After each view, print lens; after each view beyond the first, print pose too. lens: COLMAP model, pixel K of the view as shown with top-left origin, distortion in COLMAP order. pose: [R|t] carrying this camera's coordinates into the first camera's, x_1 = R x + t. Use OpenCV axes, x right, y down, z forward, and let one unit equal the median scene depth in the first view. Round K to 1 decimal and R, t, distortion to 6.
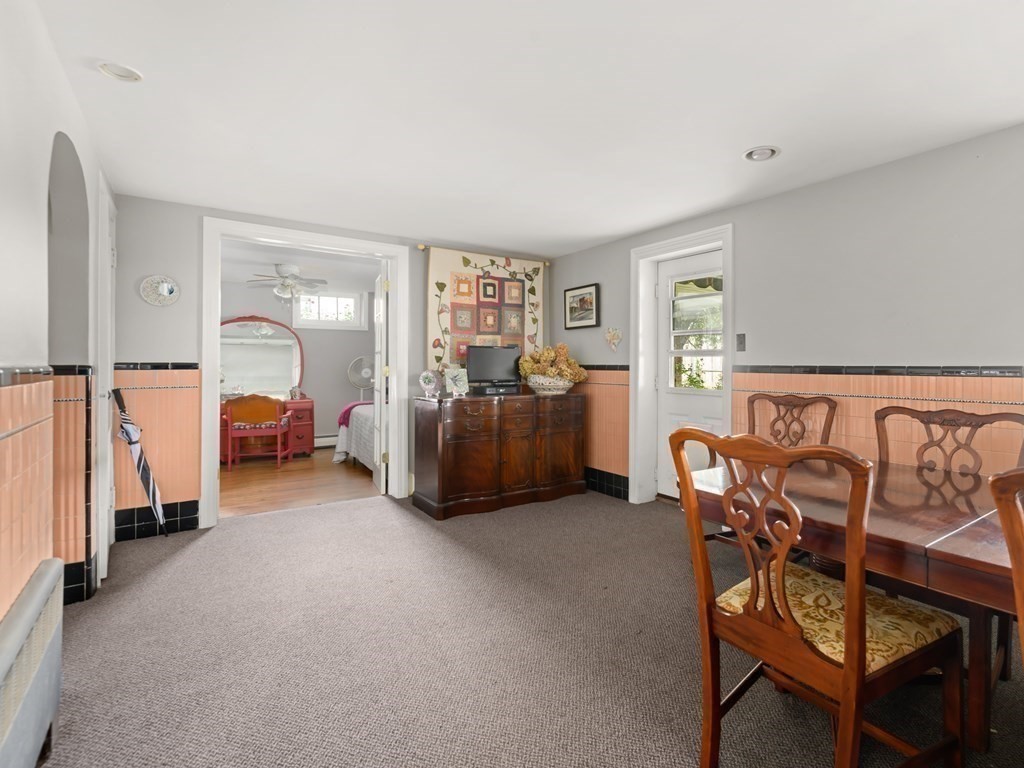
lens RADIAL K [[504.0, 0, 514.5], [0, 504.0, 368.5], [0, 0, 1]] dist [0.001345, 0.000349]
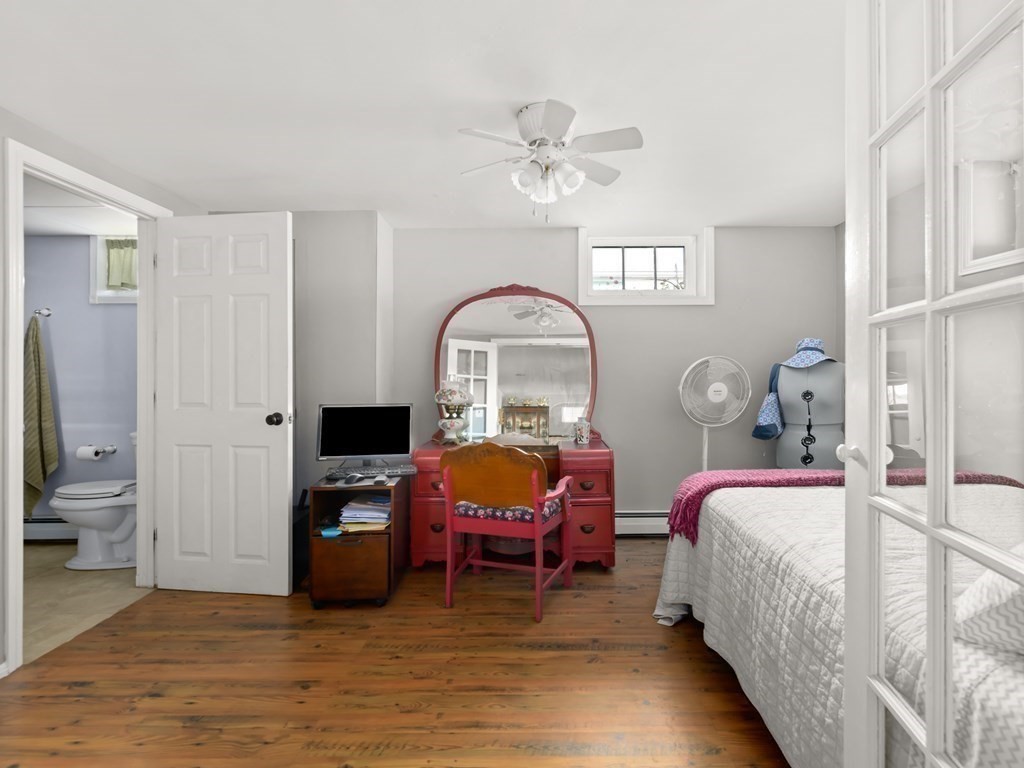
lens RADIAL K [[504.0, 0, 514.5], [0, 504.0, 368.5], [0, 0, 1]] dist [0.001345, 0.000349]
pose [[0.834312, -0.007688, -0.551239, -0.229376], [0.002679, 0.999947, -0.009890, -0.015138], [0.551286, 0.006775, 0.834289, 0.593977]]
